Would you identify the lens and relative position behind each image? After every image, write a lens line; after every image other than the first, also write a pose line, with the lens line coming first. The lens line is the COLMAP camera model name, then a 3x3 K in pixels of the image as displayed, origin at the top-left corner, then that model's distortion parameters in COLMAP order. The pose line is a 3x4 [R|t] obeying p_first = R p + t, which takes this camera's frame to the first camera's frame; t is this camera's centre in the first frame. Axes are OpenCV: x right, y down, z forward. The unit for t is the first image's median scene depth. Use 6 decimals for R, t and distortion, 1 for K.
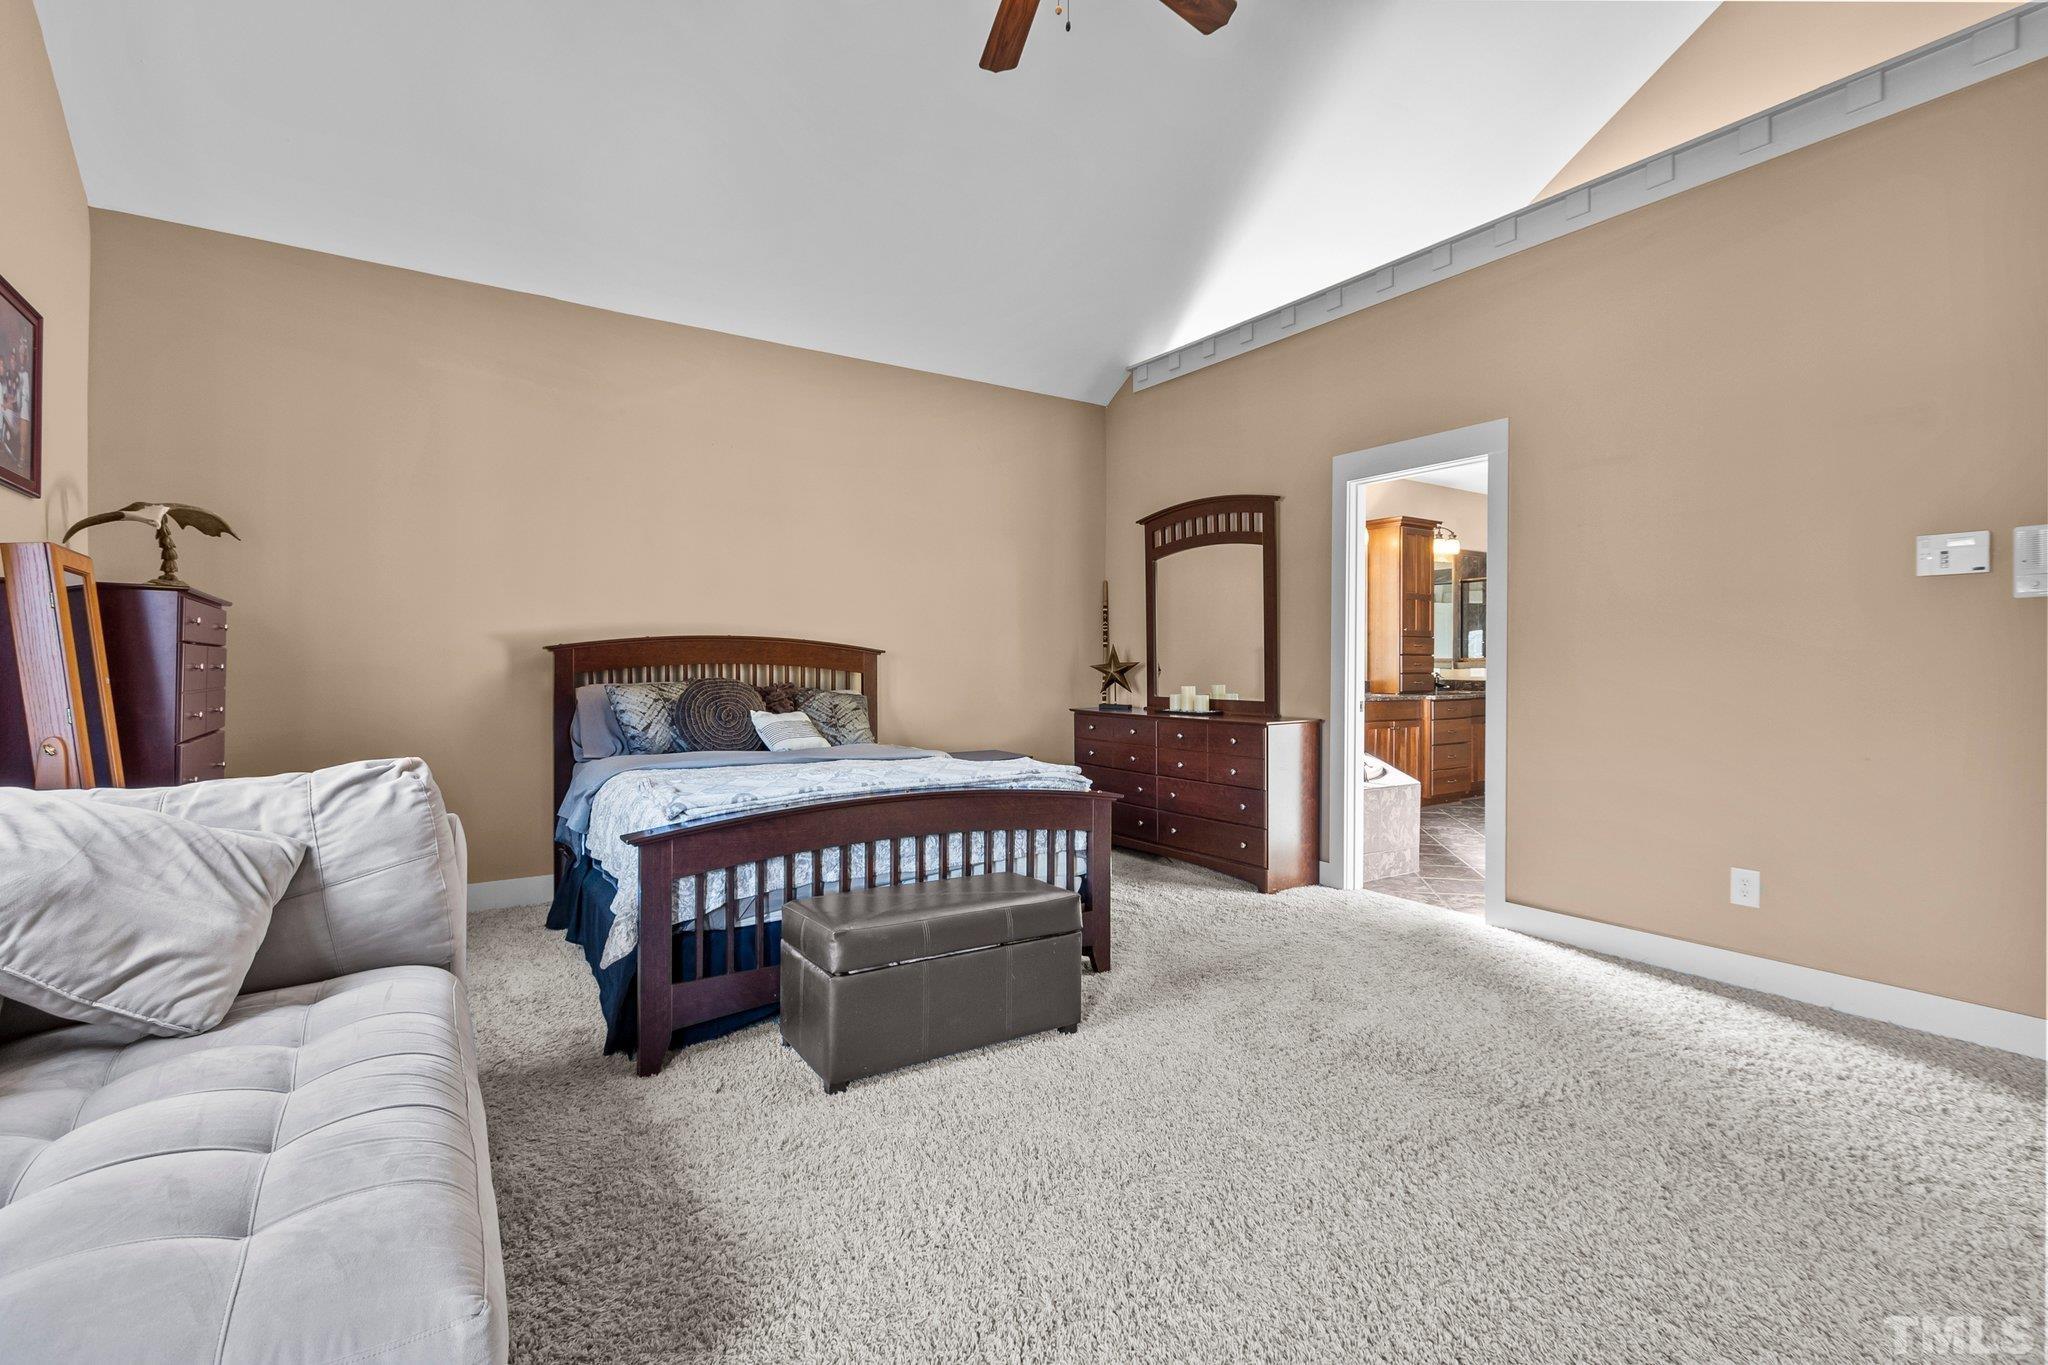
lens RADIAL K [[939.1, 0, 1017.9], [0, 939.1, 679.0], [0, 0, 1]] dist [0.001499, 0.000035]
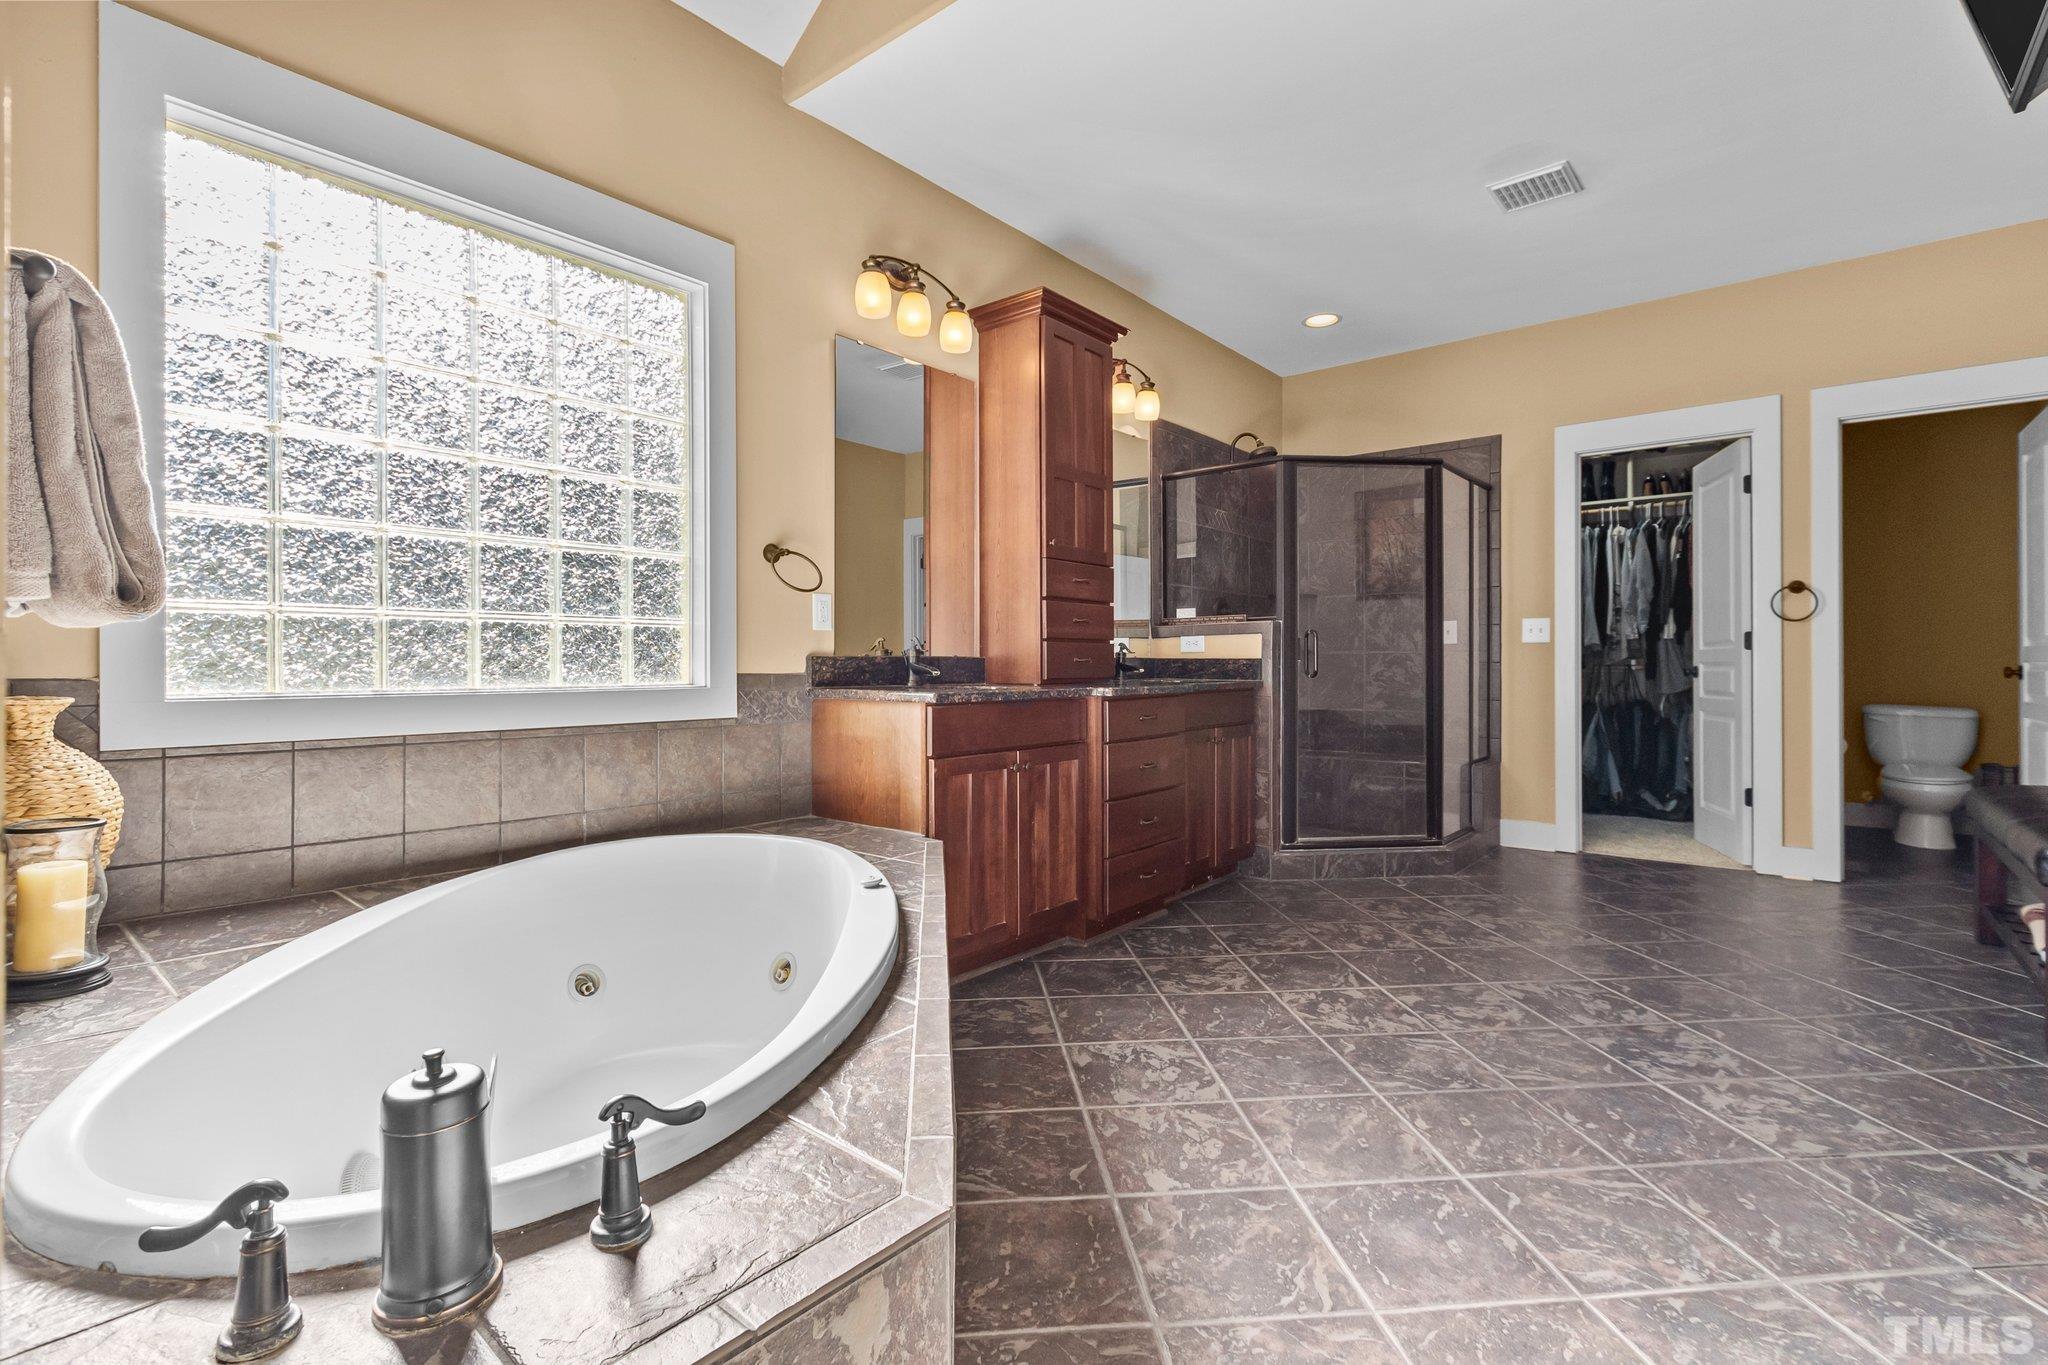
lens RADIAL K [[939.1, 0, 1023.6], [0, 939.1, 678.4], [0, 0, 1]] dist [0.001499, 0.000035]
pose [[0.957665, -0.004104, 0.287857, 0.261256], [0.006971, 0.999936, -0.008936, 0.016239], [-0.287802, 0.010564, 0.957632, 0.554775]]
